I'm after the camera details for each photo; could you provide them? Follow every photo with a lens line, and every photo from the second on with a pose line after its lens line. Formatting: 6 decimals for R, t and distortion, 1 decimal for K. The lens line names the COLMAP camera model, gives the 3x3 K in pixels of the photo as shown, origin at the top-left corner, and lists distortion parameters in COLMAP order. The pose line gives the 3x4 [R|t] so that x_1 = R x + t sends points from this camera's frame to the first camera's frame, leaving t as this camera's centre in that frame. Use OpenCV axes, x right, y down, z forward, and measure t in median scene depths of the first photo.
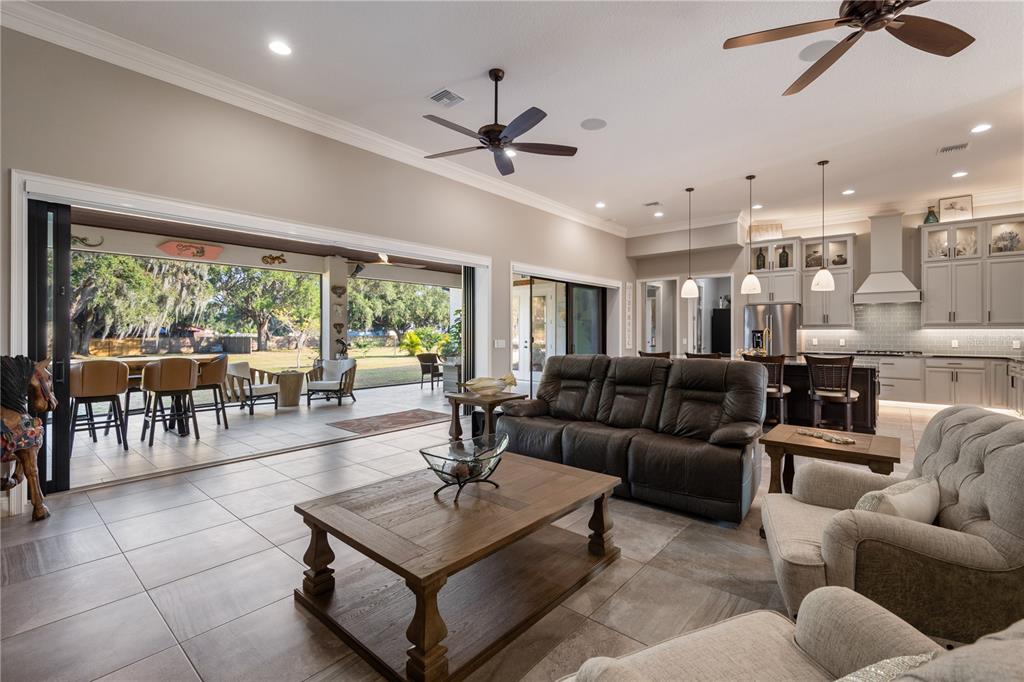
lens RADIAL K [[446.6, 0, 517.2], [0, 446.6, 335.0], [0, 0, 1]] dist [0.000952, -0.000023]
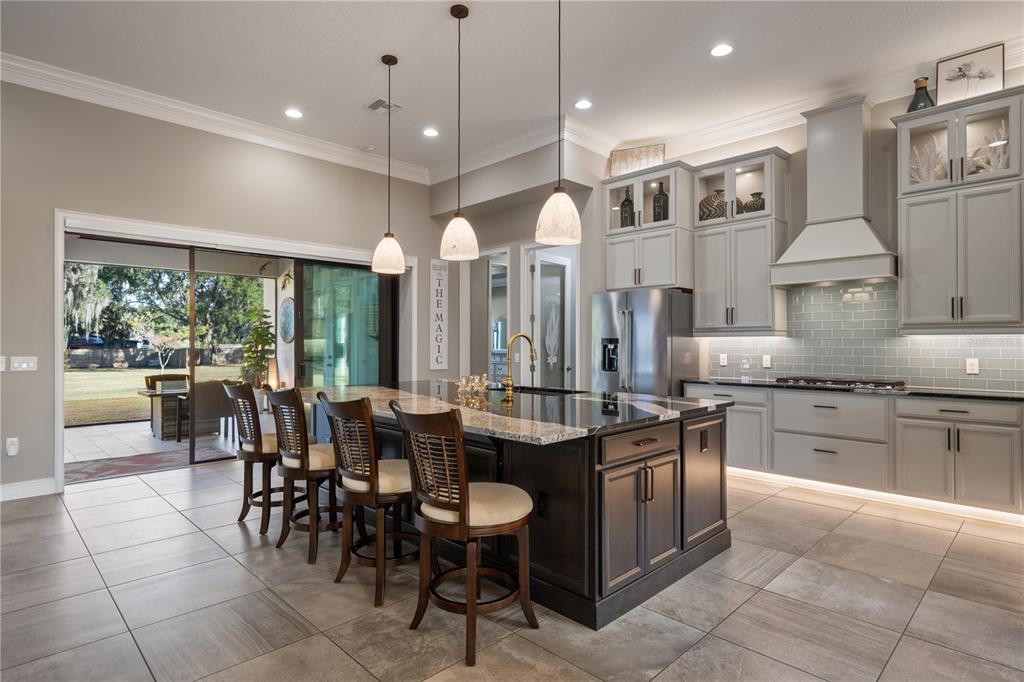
lens RADIAL K [[534.8, 0, 510.6], [0, 534.8, 343.4], [0, 0, 1]] dist [-0.001392, -0.000157]
pose [[0.994316, -0.000363, -0.106465, 0.517512], [-0.000333, 0.999979, -0.006526, -0.000343], [0.106465, 0.006524, 0.994295, 0.364002]]
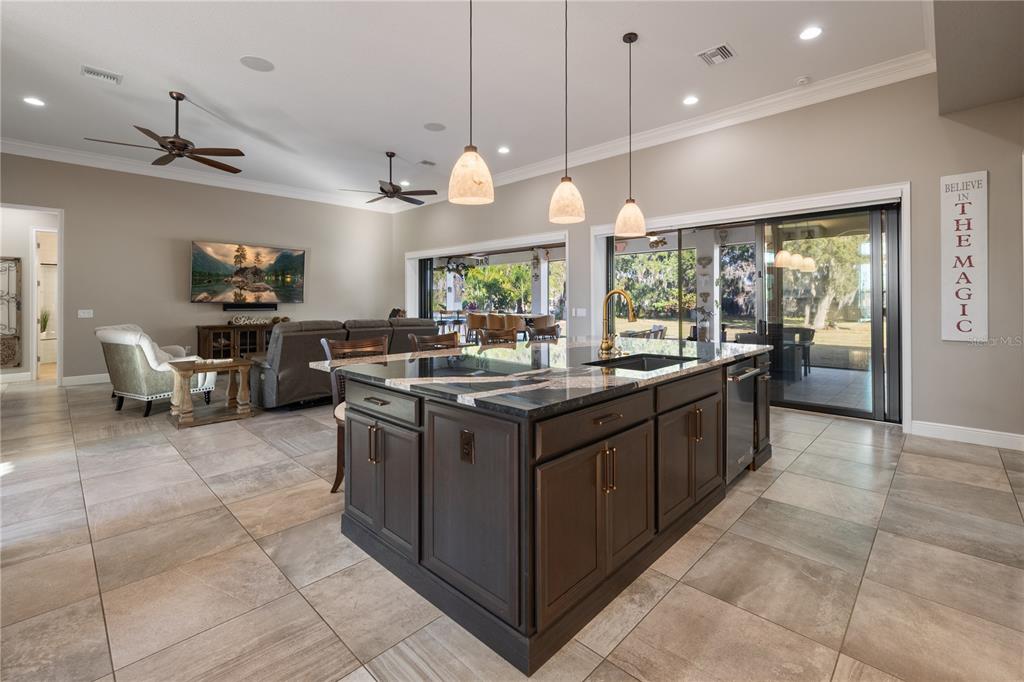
lens RADIAL K [[443.9, 0, 525.4], [0, 443.9, 305.3], [0, 0, 1]] dist [0.001405, -0.000156]
pose [[-0.060890, 0.007465, -0.998117, 0.813007], [-0.003544, 0.999964, 0.007695, -0.003505], [0.998138, 0.004006, -0.060861, 0.783054]]
